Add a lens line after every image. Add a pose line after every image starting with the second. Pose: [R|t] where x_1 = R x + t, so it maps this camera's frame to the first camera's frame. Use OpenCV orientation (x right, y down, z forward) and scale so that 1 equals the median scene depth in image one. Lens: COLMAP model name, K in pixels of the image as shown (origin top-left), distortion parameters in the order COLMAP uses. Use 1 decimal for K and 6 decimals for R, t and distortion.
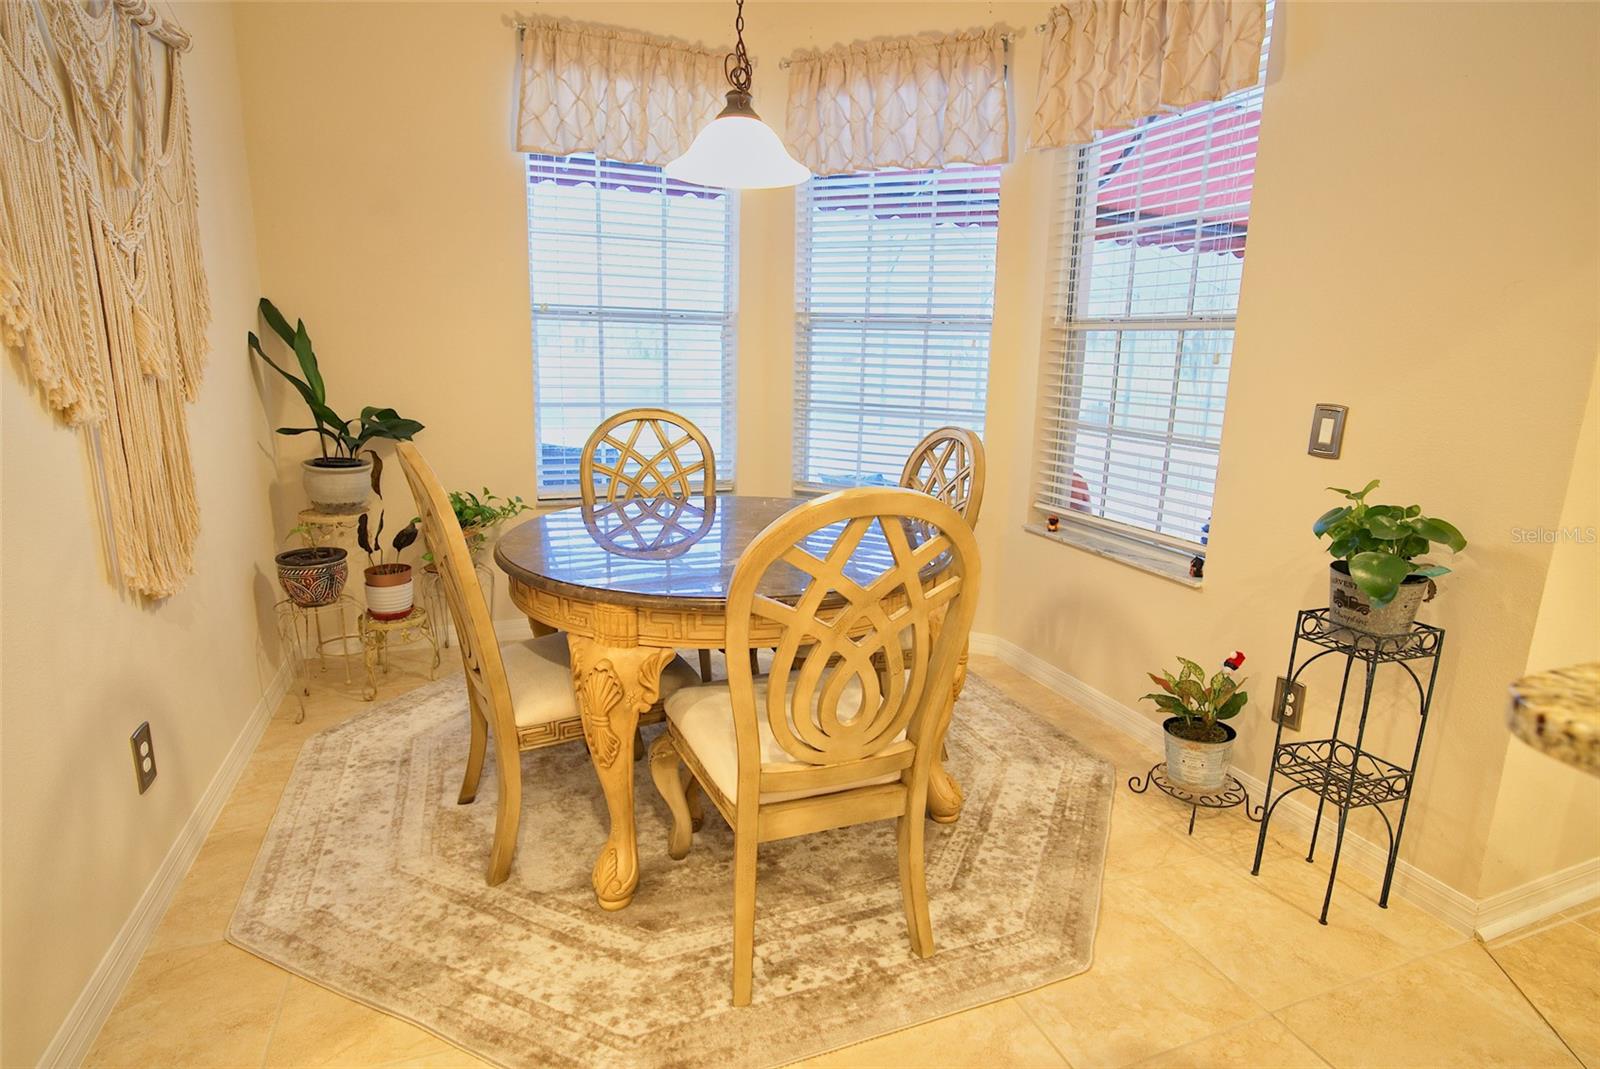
lens RADIAL K [[809.4, 0, 800.0], [0, 809.4, 534.5], [0, 0, 1]] dist [-0.001654, -0.000330]
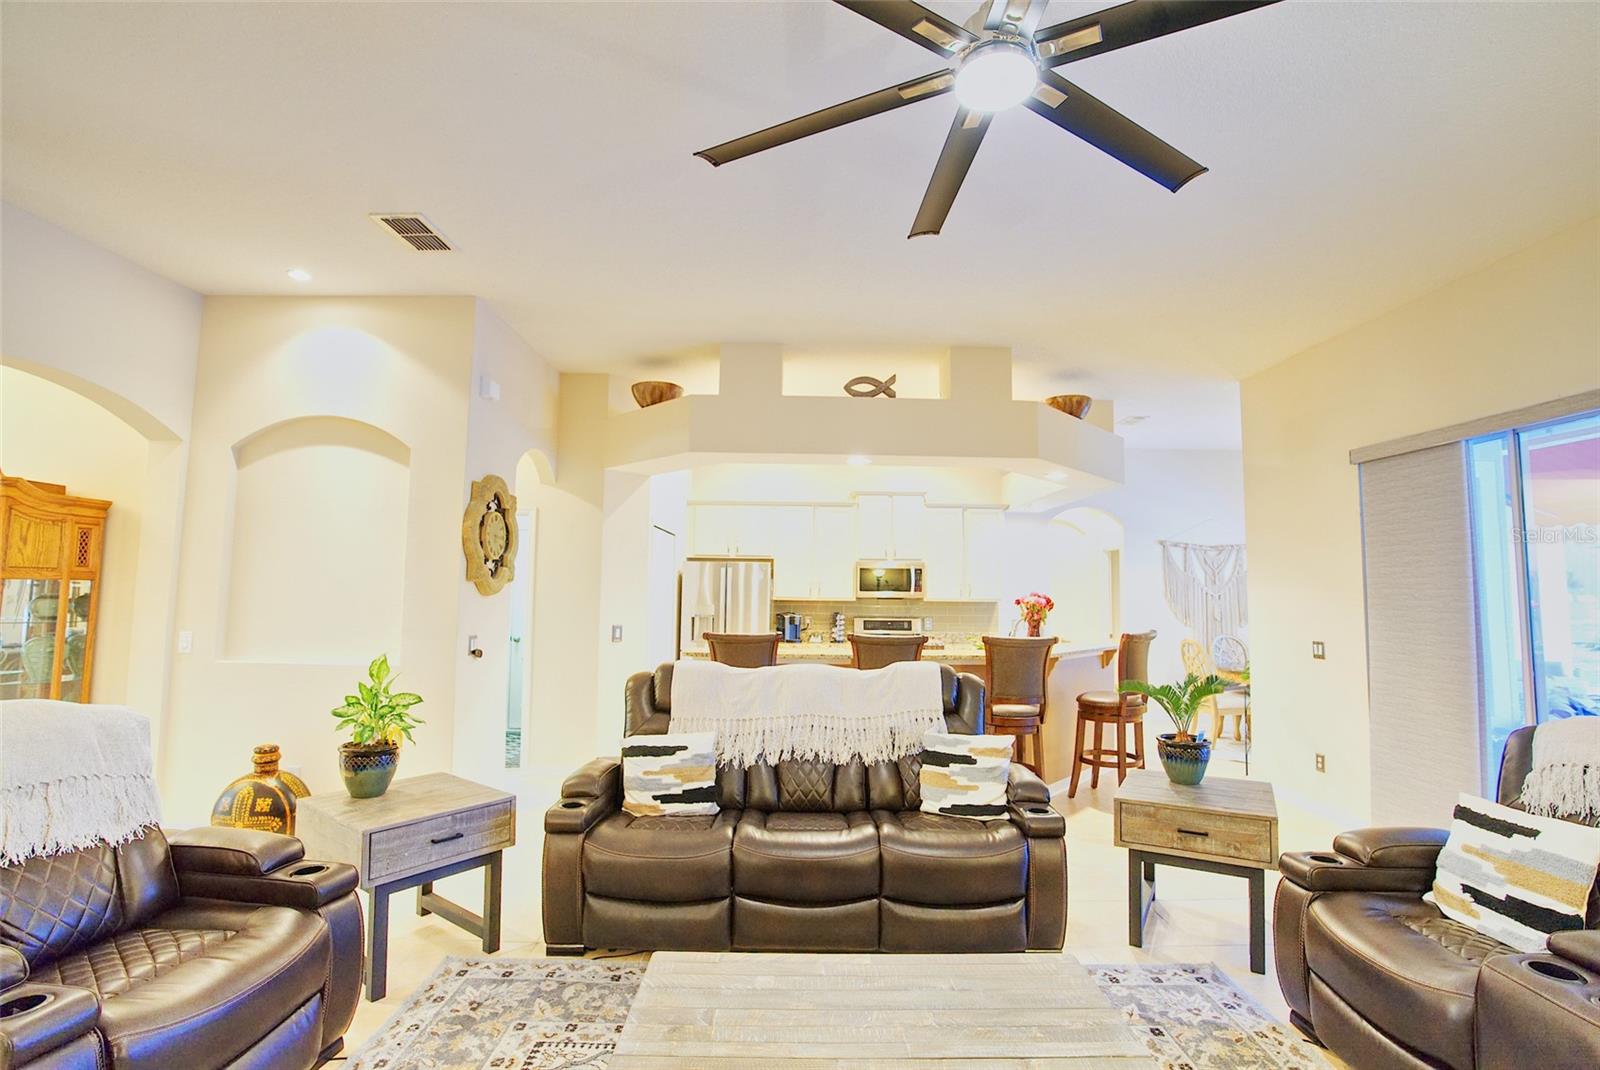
lens RADIAL K [[737.3, 0, 807.3], [0, 737.3, 530.3], [0, 0, 1]] dist [-0.069459, 0.026399]
pose [[-0.344240, -0.102679, -0.933250, 2.687826], [-0.225865, 0.973867, -0.023835, -0.032608], [0.911309, 0.202583, -0.358436, 0.101783]]
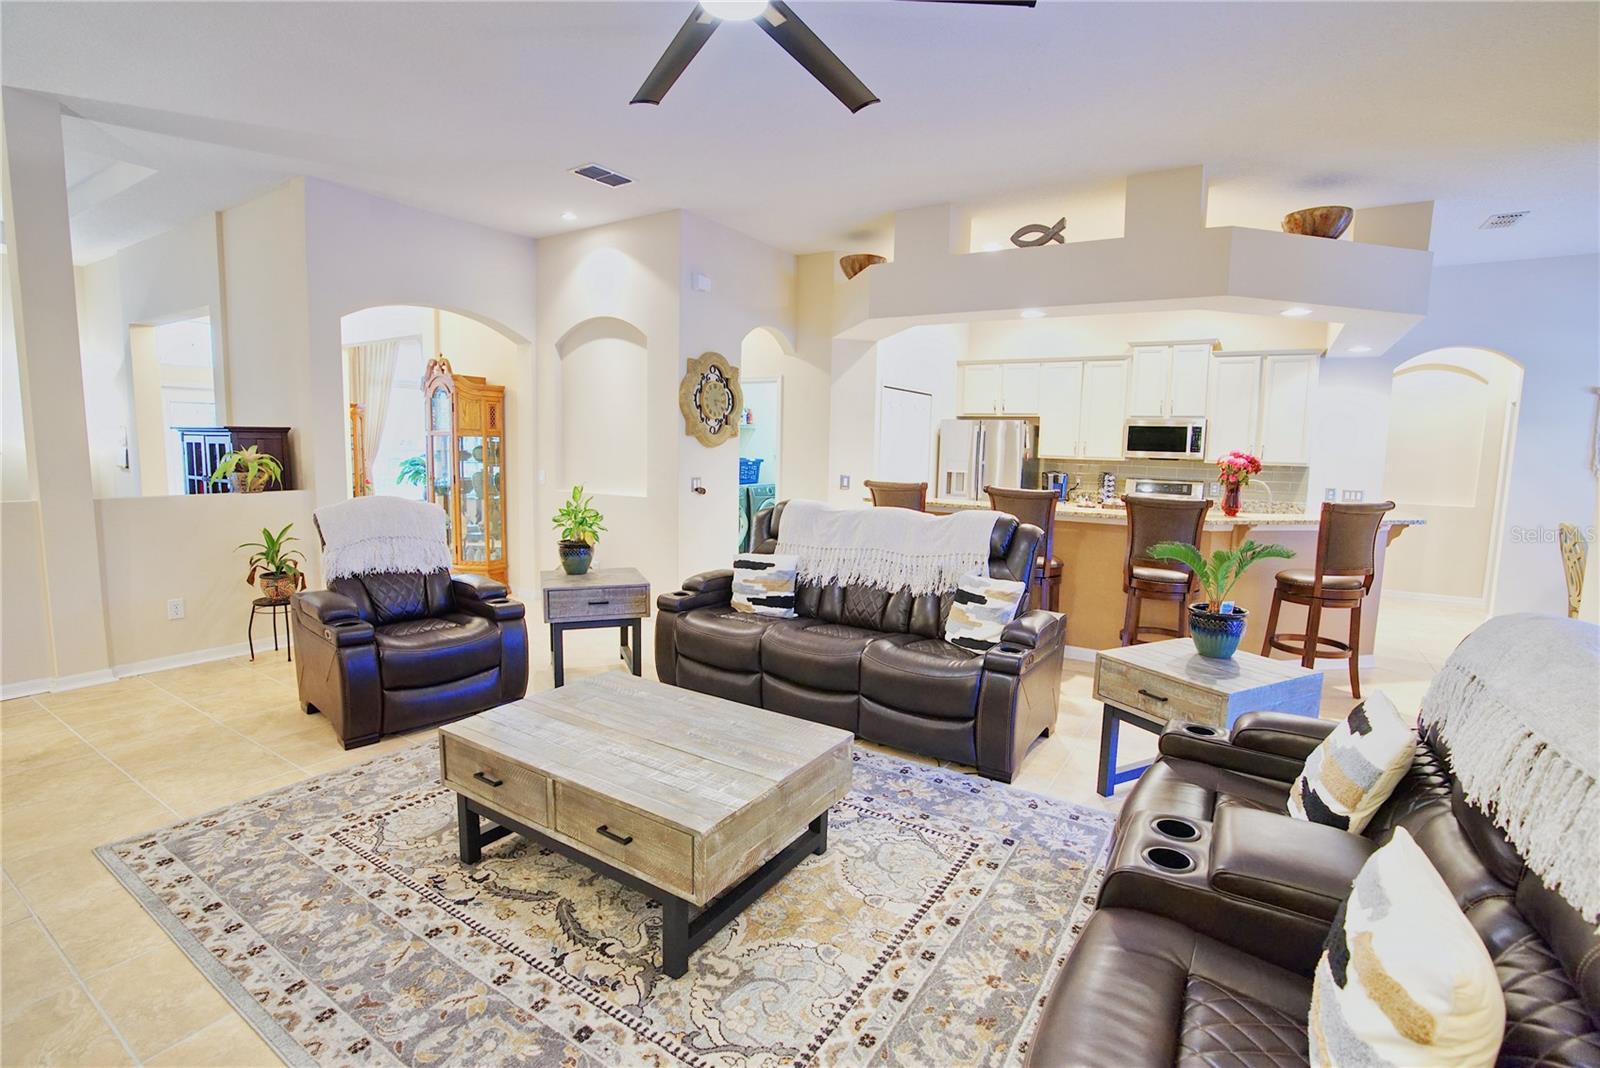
lens RADIAL K [[737.3, 0, 807.3], [0, 737.3, 529.3], [0, 0, 1]] dist [-0.069459, 0.026399]
pose [[-0.799118, 0.028320, -0.600506, 2.482163], [-0.170682, 0.947097, 0.271799, -0.158986], [0.576435, 0.319695, -0.752009, 0.687031]]
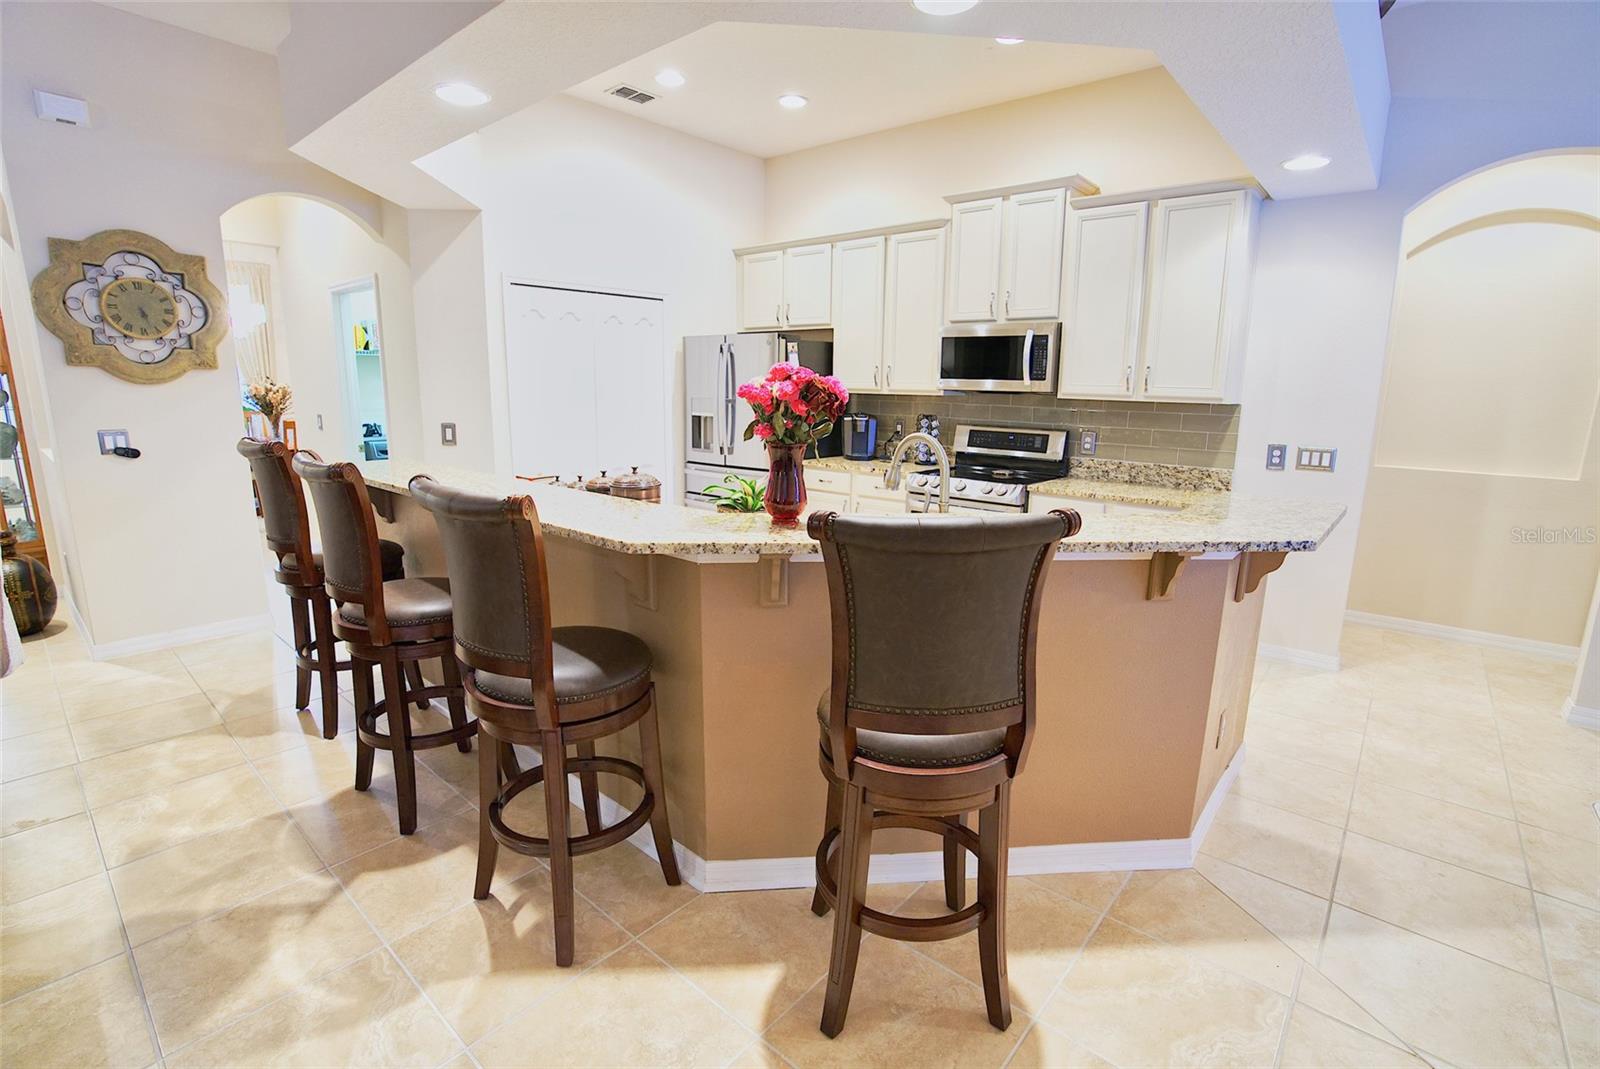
lens RADIAL K [[737.3, 0, 807.3], [0, 737.3, 529.8], [0, 0, 1]] dist [-0.069459, 0.026399]
pose [[-0.876405, 0.061001, -0.477695, 1.104766], [-0.137273, 0.919147, 0.369222, -0.161153], [0.461595, 0.389162, -0.797172, 0.574204]]
